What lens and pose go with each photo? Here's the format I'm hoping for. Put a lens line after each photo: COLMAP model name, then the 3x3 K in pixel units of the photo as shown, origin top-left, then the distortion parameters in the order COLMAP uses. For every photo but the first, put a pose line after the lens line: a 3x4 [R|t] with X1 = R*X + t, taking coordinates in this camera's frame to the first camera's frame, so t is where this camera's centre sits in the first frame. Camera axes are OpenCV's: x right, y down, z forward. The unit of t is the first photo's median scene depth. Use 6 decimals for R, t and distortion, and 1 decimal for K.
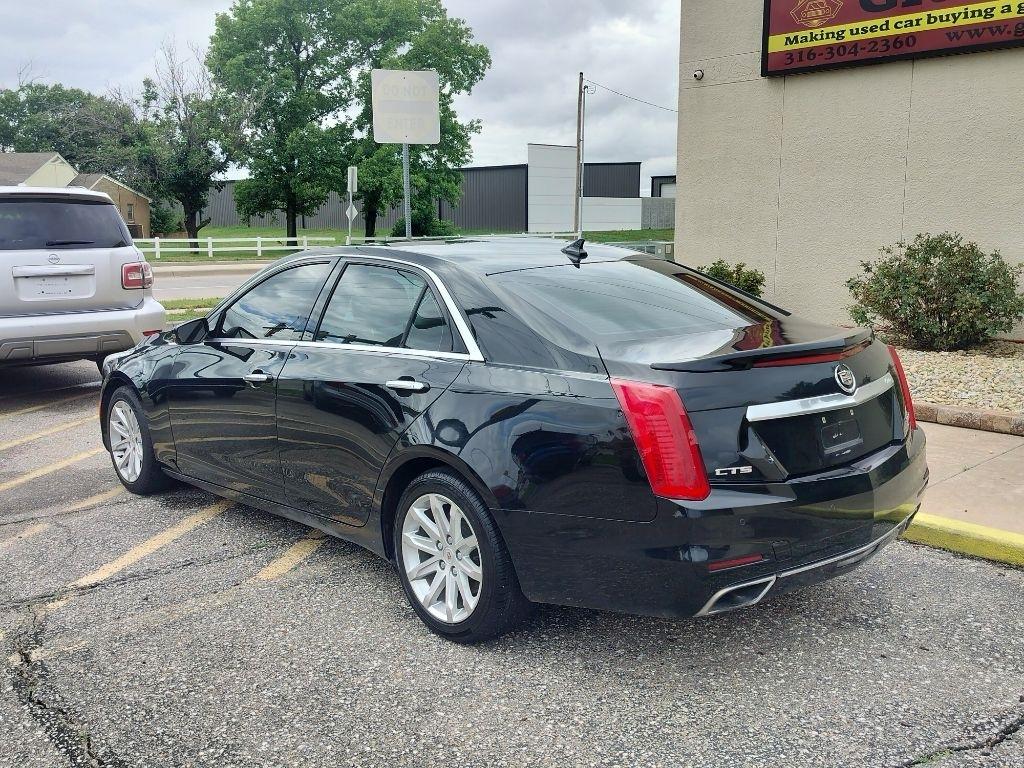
lens RADIAL K [[984.1, 0, 520.0], [0, 984.1, 386.4], [0, 0, 1]] dist [0.084520, -0.137427]
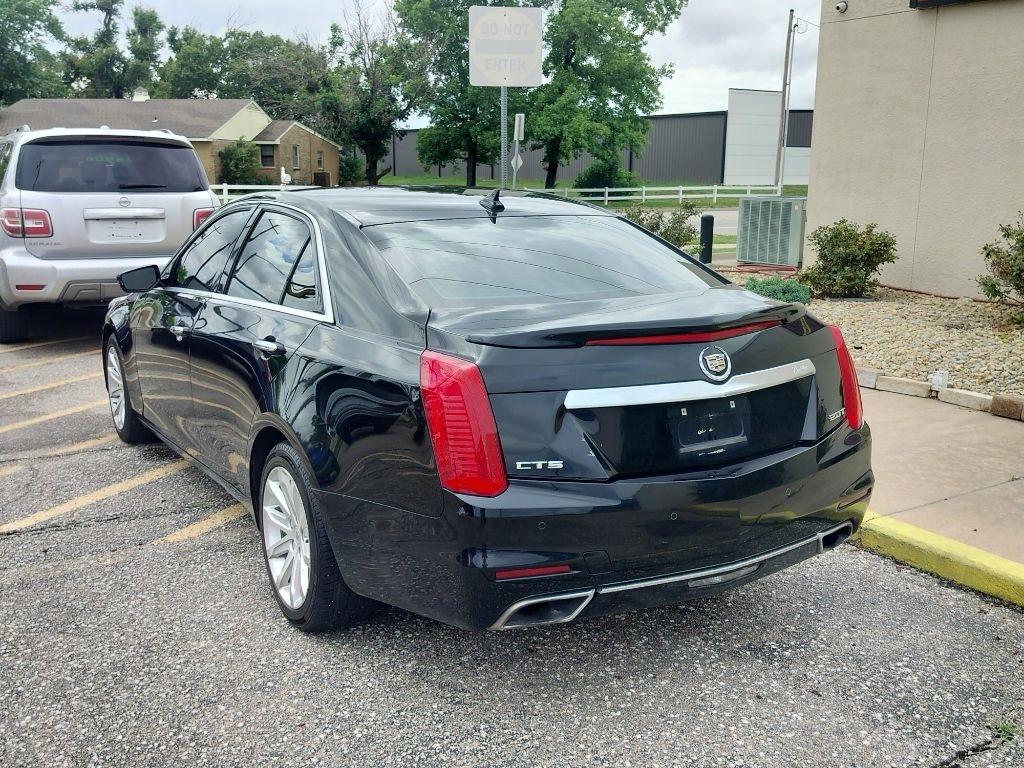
lens RADIAL K [[1026.1, 0, 515.6], [0, 1026.1, 384.2], [0, 0, 1]] dist [0.098482, -0.170575]
pose [[0.979469, 0.055417, -0.193831, 0.102624], [-0.048289, 0.997979, 0.041312, -0.005638], [0.195728, -0.031104, 0.980165, 0.036489]]
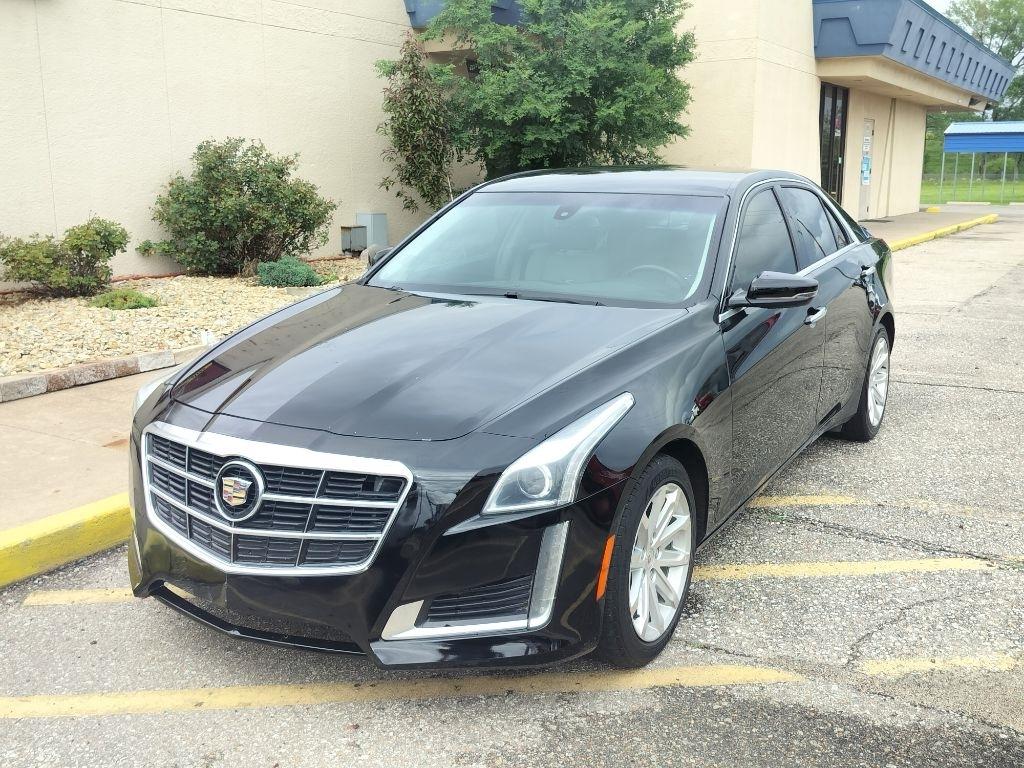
lens RADIAL K [[1035.1, 0, 512.0], [0, 1035.1, 384.0], [0, 0, 1]] dist [0.085851, -0.143859]
pose [[-0.281089, -0.185425, 0.941598, -0.464793], [0.166171, 0.956932, 0.238051, -0.094171], [-0.945186, 0.223379, -0.238171, 0.632614]]
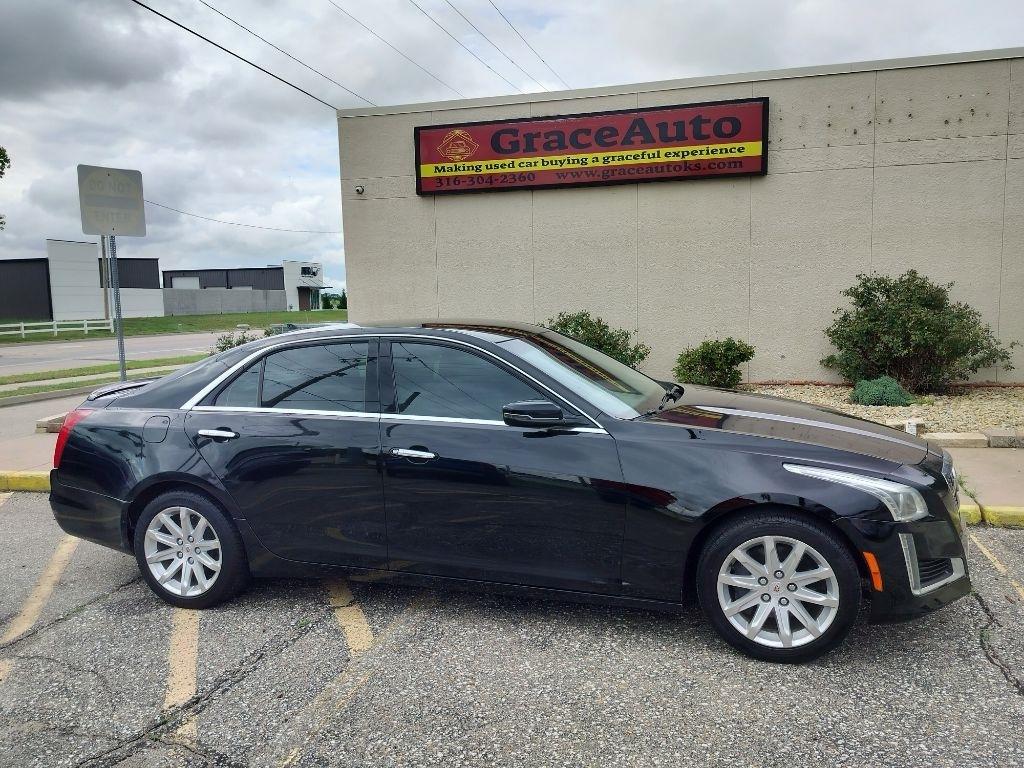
lens RADIAL K [[795.8, 0, 516.9], [0, 795.8, 383.7], [0, 0, 1]] dist [0.066851, -0.091610]
pose [[0.845336, -0.068973, 0.529763, -0.221797], [0.106116, 0.993550, -0.039971, -0.012246], [-0.523589, 0.090005, 0.847203, 0.074662]]
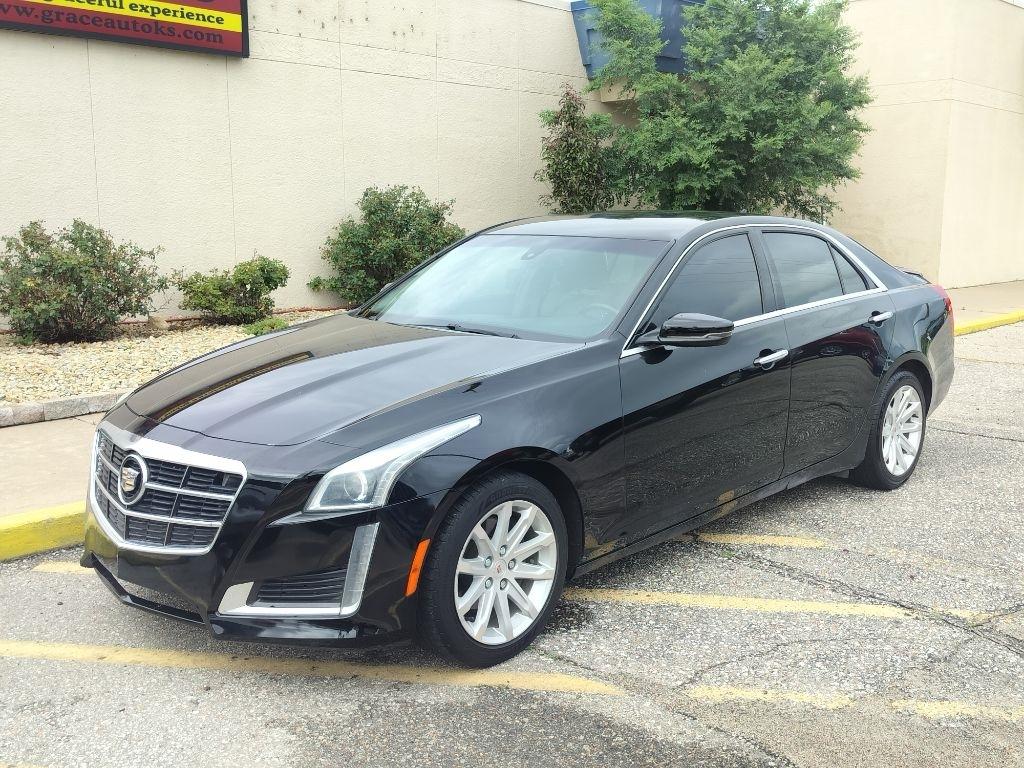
lens RADIAL K [[1026.1, 0, 515.6], [0, 1026.1, 384.2], [0, 0, 1]] dist [0.098482, -0.170575]
pose [[-0.050399, -0.155130, 0.986608, -0.512231], [0.167403, 0.972575, 0.161475, -0.076235], [-0.984599, 0.173300, -0.023048, 0.529750]]
